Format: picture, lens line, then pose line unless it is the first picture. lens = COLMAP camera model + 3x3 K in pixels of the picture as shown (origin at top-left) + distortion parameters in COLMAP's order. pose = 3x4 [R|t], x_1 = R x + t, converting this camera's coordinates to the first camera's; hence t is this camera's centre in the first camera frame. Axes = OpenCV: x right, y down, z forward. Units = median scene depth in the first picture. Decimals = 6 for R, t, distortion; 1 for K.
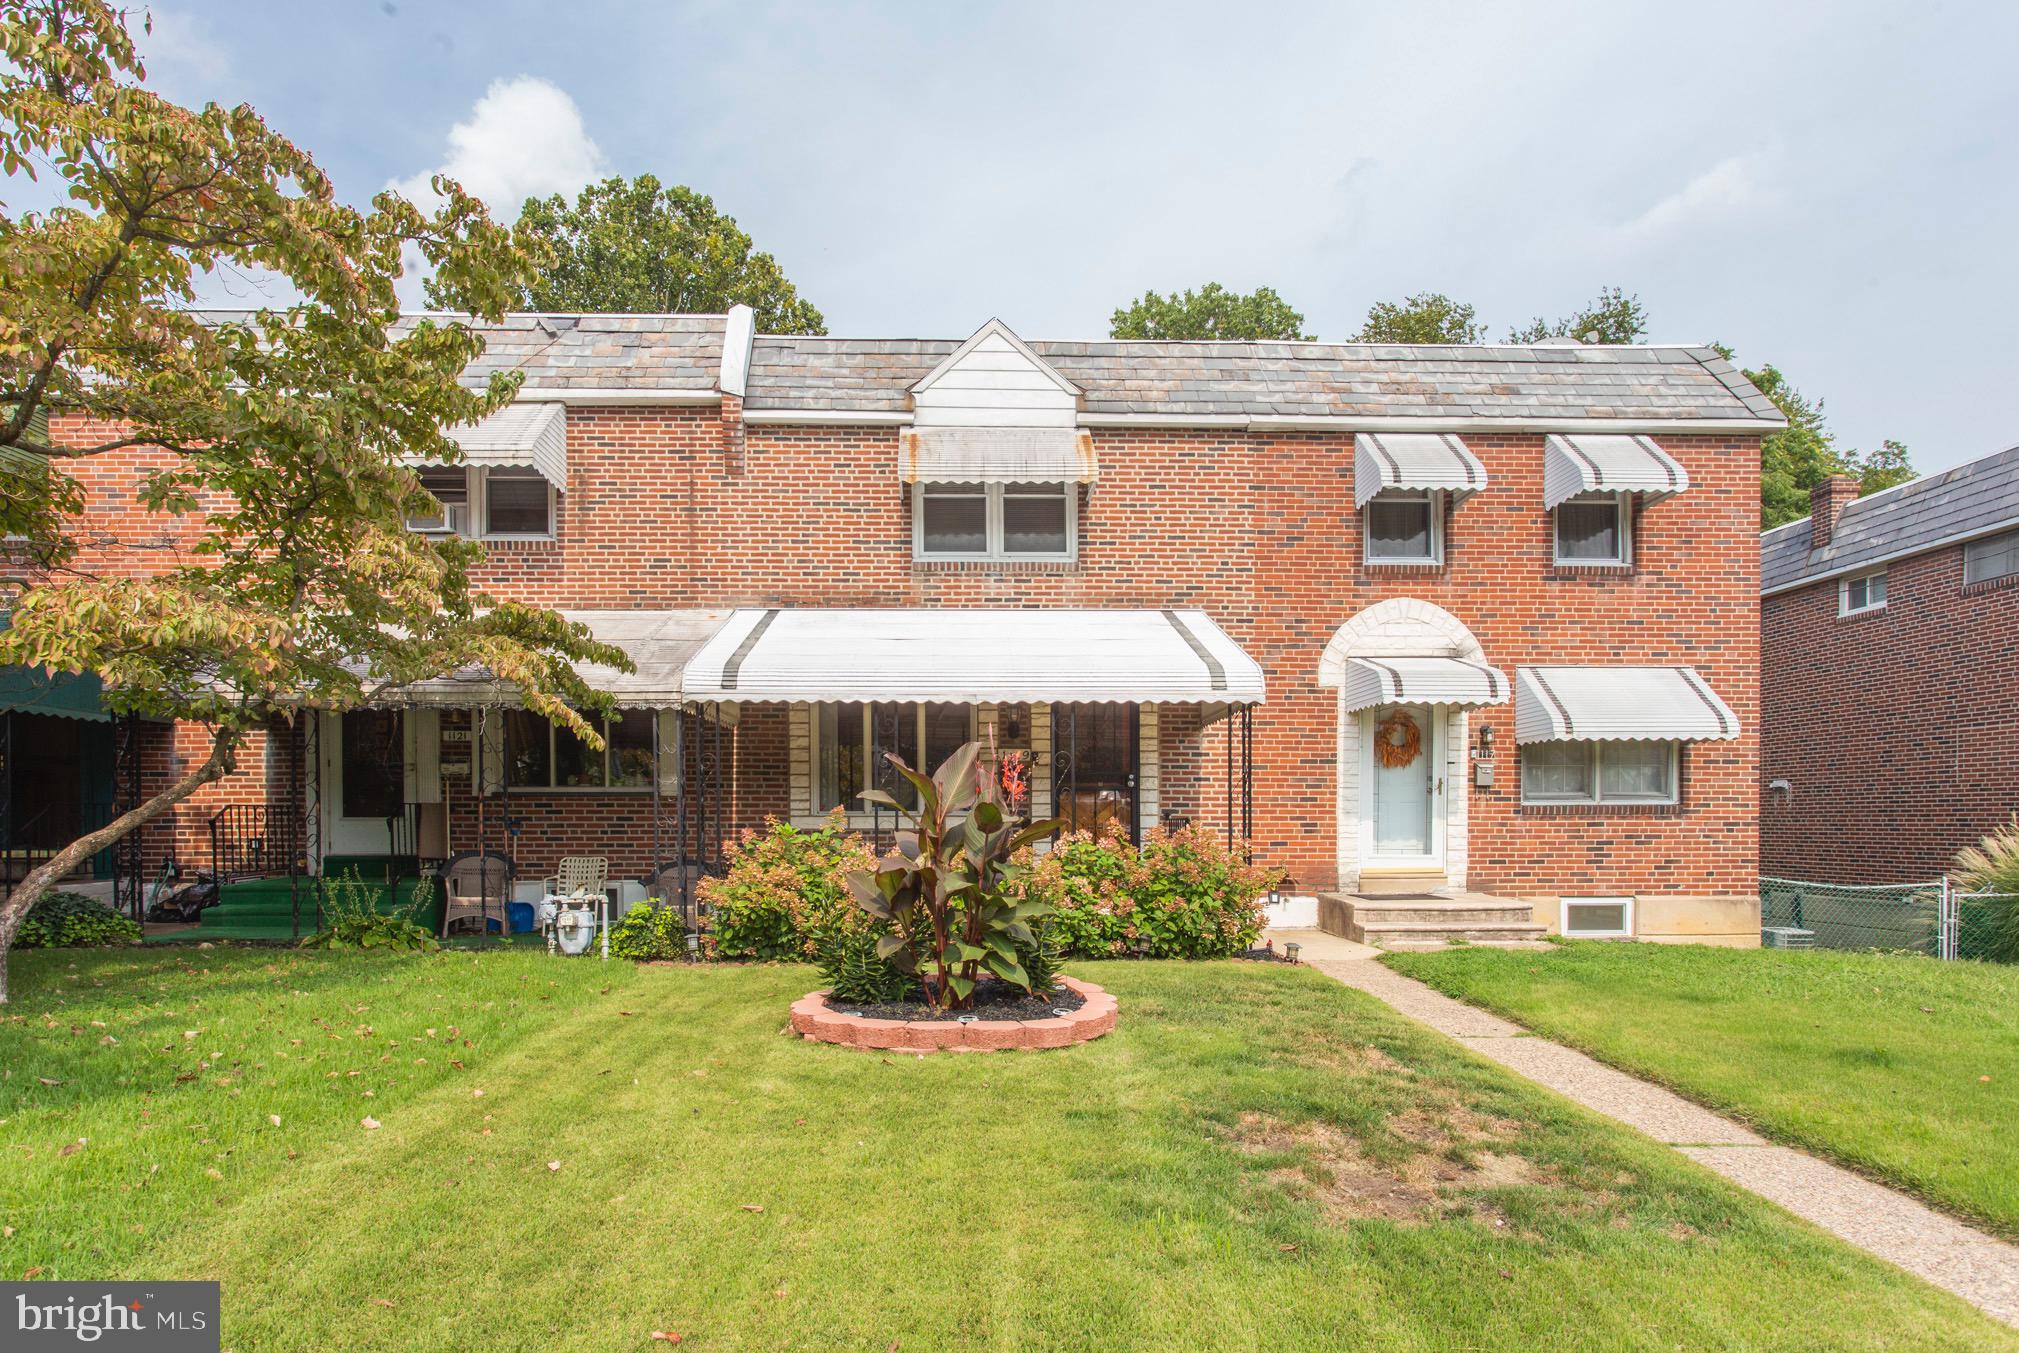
lens RADIAL K [[1154.3, 0, 1022.9], [0, 1154.3, 817.7], [0, 0, 1]] dist [-0.000326, -0.001431]
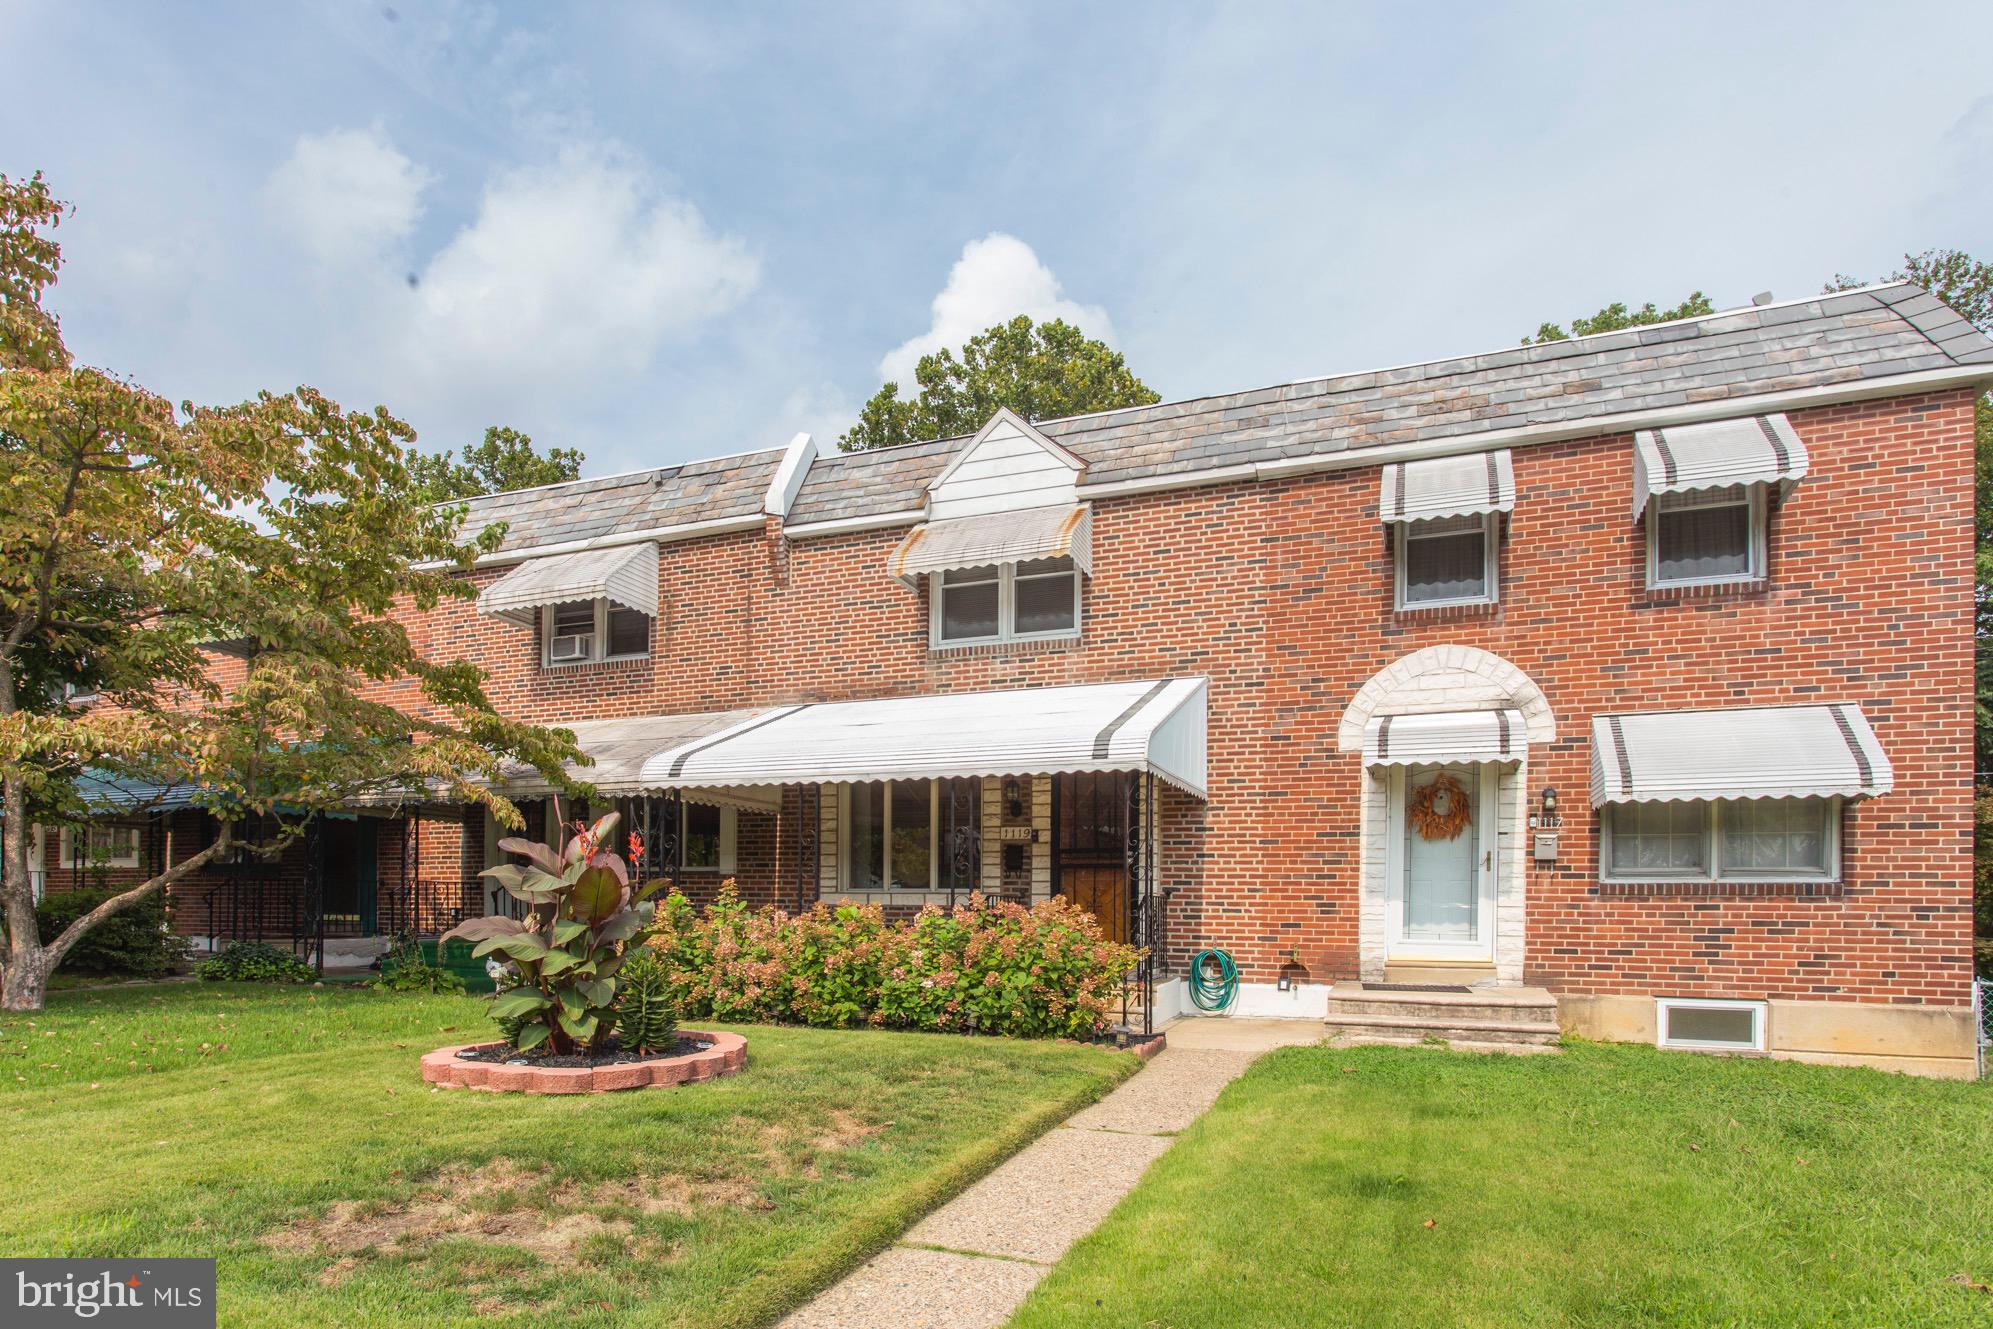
lens RADIAL K [[1139.5, 0, 1040.4], [0, 1139.5, 885.7], [0, 0, 1]] dist [-0.000326, -0.001431]
pose [[0.914573, 0.000455, -0.404421, 0.404764], [-0.009084, 0.999770, -0.019418, 0.010460], [0.404320, 0.021433, 0.914367, 0.097289]]
